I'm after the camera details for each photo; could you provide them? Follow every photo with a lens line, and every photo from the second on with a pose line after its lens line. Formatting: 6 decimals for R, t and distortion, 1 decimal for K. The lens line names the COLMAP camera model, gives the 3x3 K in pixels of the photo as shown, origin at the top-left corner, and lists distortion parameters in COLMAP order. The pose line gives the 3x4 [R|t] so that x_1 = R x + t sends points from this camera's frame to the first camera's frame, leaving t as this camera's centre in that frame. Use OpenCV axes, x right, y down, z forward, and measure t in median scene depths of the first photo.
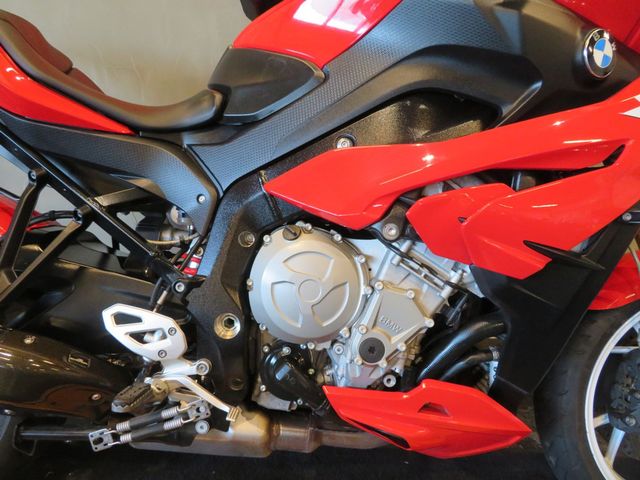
lens RADIAL K [[451.8, 0, 320.1], [0, 451.8, 236.2], [0, 0, 1]] dist [-0.007894, 0.005410]
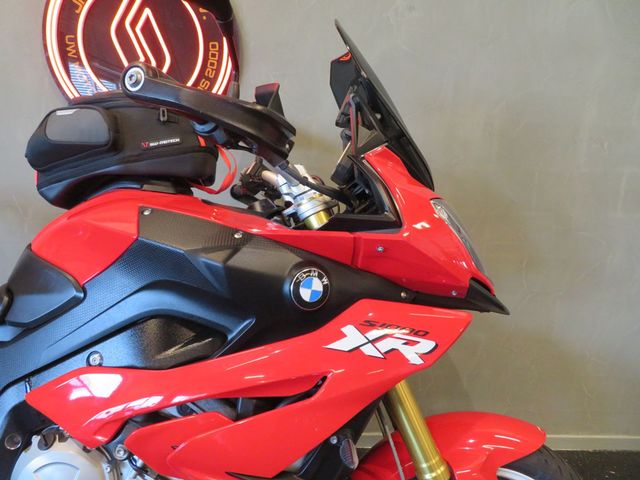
lens RADIAL K [[451.8, 0, 317.1], [0, 451.8, 239.0], [0, 0, 1]] dist [-0.007894, 0.005410]
pose [[0.999922, -0.008753, 0.008861, 0.572191], [0.009469, 0.996400, -0.084241, -0.393614], [-0.008092, 0.084319, 0.996406, -0.115946]]
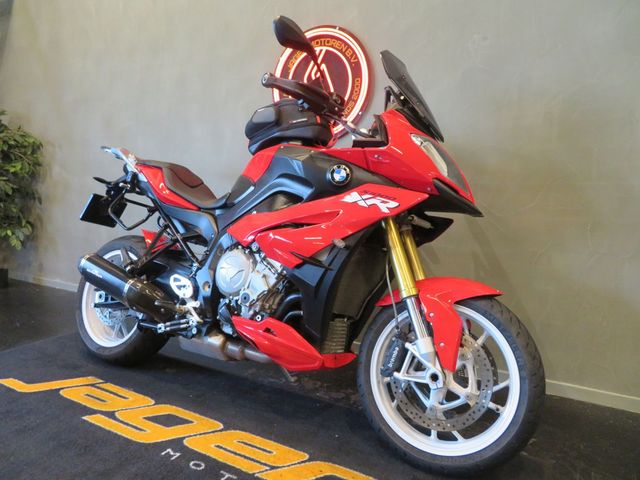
lens RADIAL K [[451.8, 0, 323.5], [0, 451.8, 242.7], [0, 0, 1]] dist [-0.007894, 0.005410]
pose [[0.876765, 0.042634, -0.479026, 1.505506], [-0.141355, 0.974910, -0.171955, 0.302910], [0.459676, 0.218477, 0.860794, -0.847702]]
